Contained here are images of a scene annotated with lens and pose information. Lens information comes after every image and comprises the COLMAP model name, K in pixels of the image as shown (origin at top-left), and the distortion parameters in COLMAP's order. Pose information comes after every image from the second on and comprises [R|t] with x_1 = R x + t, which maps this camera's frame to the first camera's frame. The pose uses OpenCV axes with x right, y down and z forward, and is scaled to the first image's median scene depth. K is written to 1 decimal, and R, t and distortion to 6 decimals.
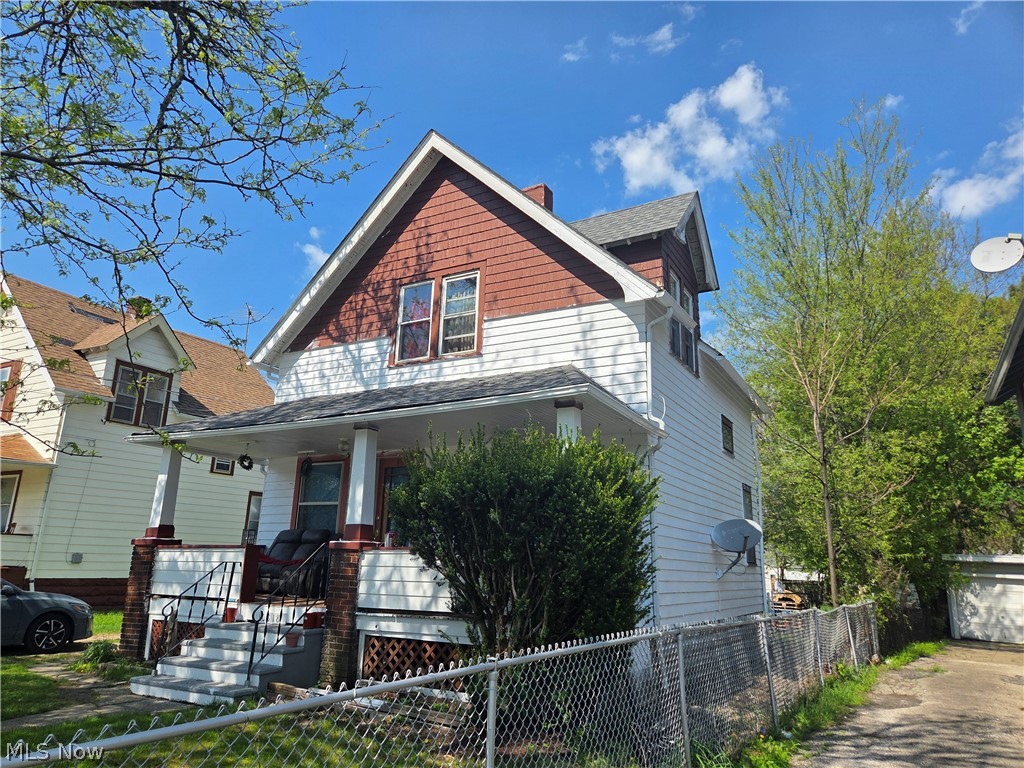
lens RADIAL K [[696.8, 0, 512.0], [0, 696.8, 384.0], [0, 0, 1]] dist [0.073693, -0.082127]
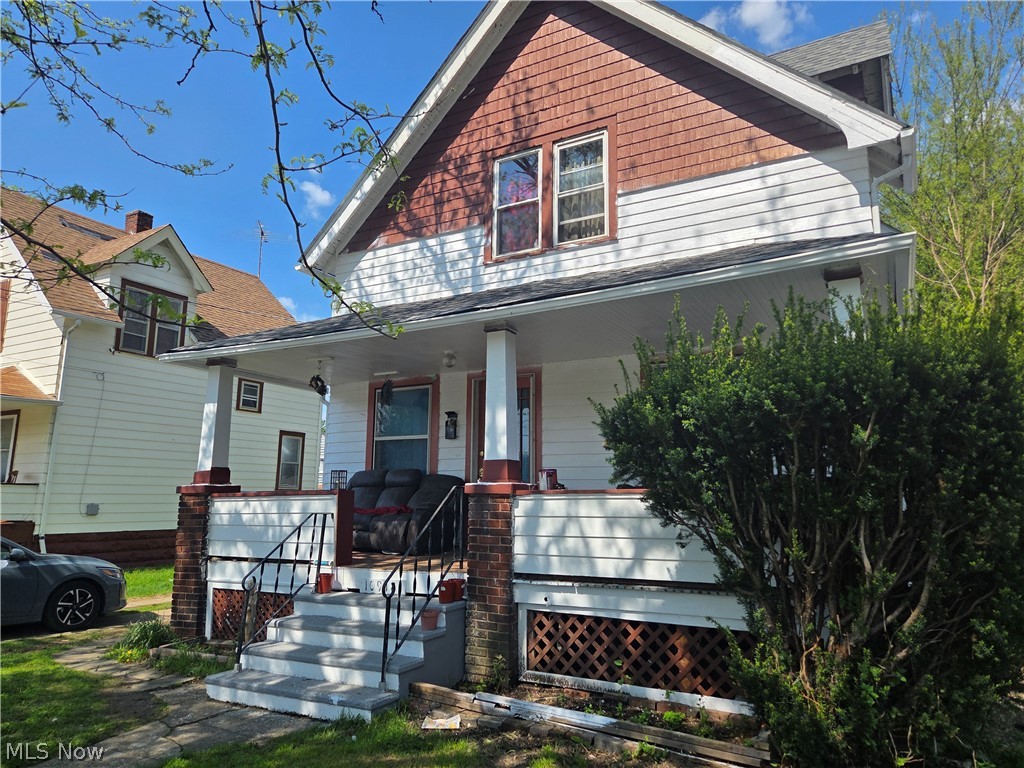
lens RADIAL K [[696.8, 0, 512.0], [0, 696.8, 384.0], [0, 0, 1]] dist [0.073693, -0.082127]
pose [[0.999711, -0.020906, 0.011850, -0.165605], [0.019842, 0.996289, 0.083753, 0.046847], [-0.013557, -0.083494, 0.996416, 0.219102]]
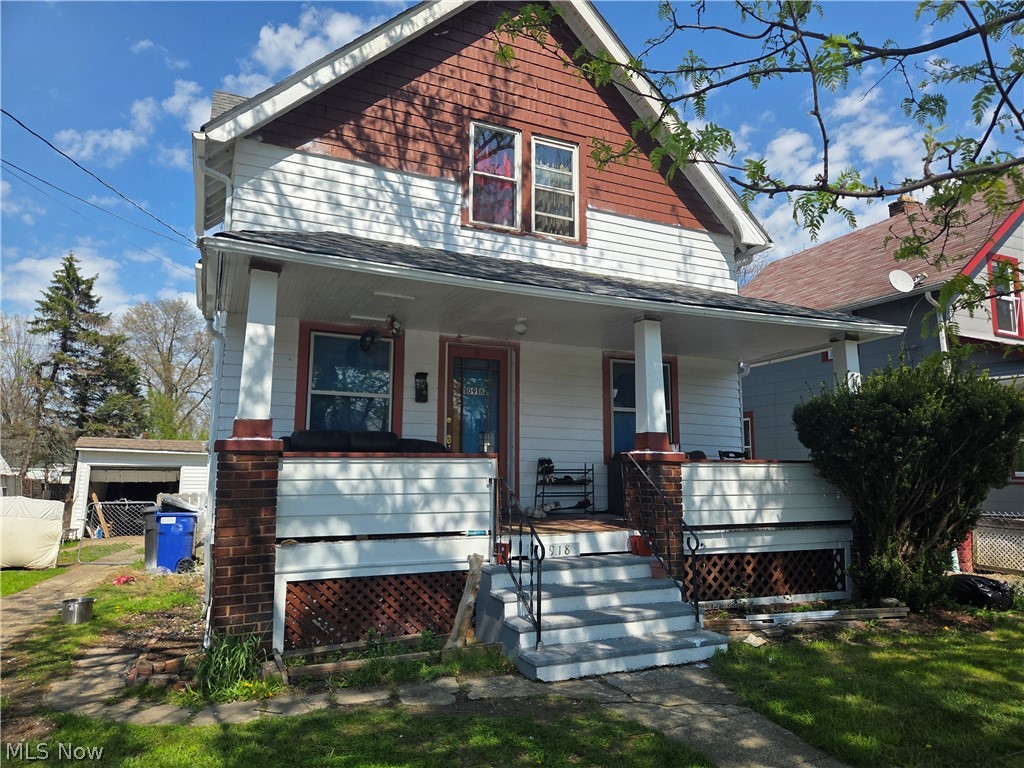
lens RADIAL K [[698.0, 0, 531.6], [0, 698.0, 385.8], [0, 0, 1]] dist [0.080846, -0.081501]
pose [[0.577482, 0.082949, 0.812178, -0.771030], [-0.193695, 0.980341, 0.037599, 0.108198], [-0.793093, -0.179028, 0.582197, 0.487366]]
